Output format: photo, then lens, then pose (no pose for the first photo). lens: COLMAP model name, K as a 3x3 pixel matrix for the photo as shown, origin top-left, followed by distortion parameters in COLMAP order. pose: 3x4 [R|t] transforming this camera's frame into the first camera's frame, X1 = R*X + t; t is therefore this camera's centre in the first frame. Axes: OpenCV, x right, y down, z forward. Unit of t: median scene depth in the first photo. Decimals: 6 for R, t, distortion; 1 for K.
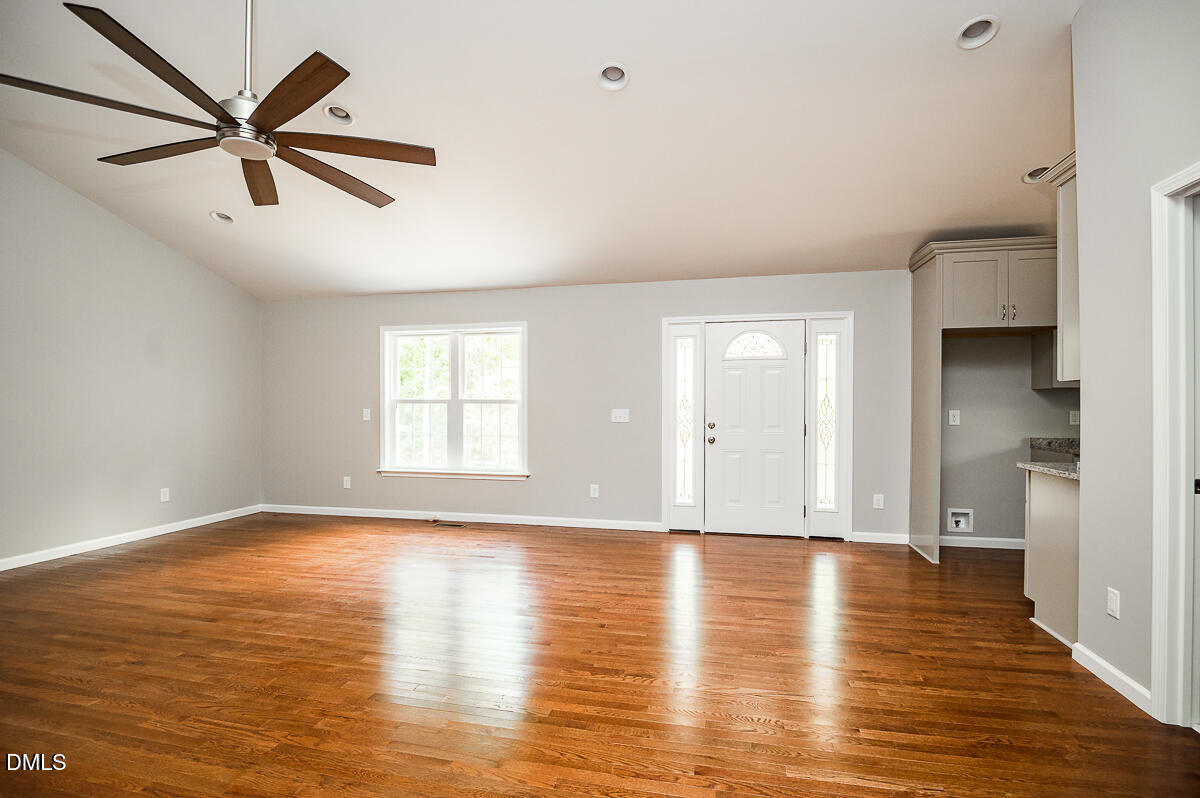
lens RADIAL K [[554.4, 0, 590.8], [0, 554.4, 403.0], [0, 0, 1]] dist [-0.001752, -0.007914]
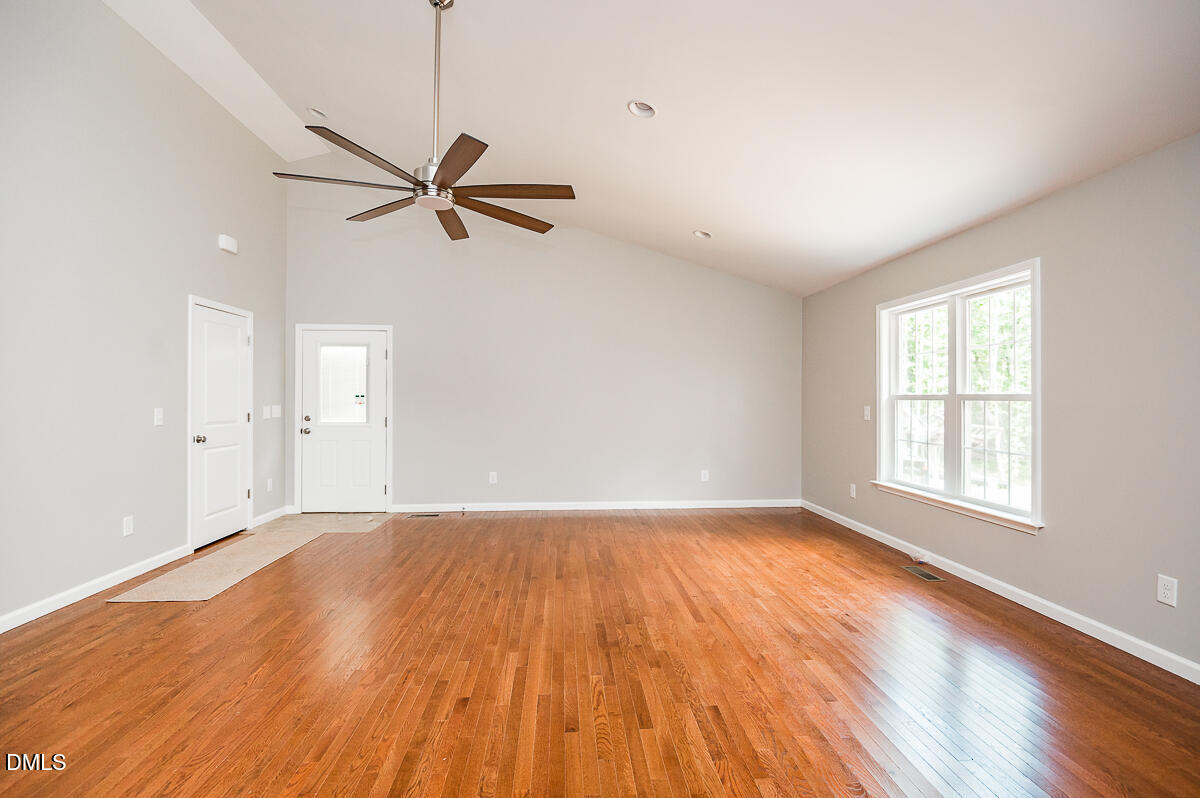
lens RADIAL K [[554.4, 0, 618.1], [0, 554.4, 398.2], [0, 0, 1]] dist [-0.001752, -0.007914]
pose [[0.315107, 0.001953, -0.949054, 0.412665], [0.001475, 0.999996, 0.002547, -0.006736], [0.949055, -0.002203, 0.315103, 0.576706]]
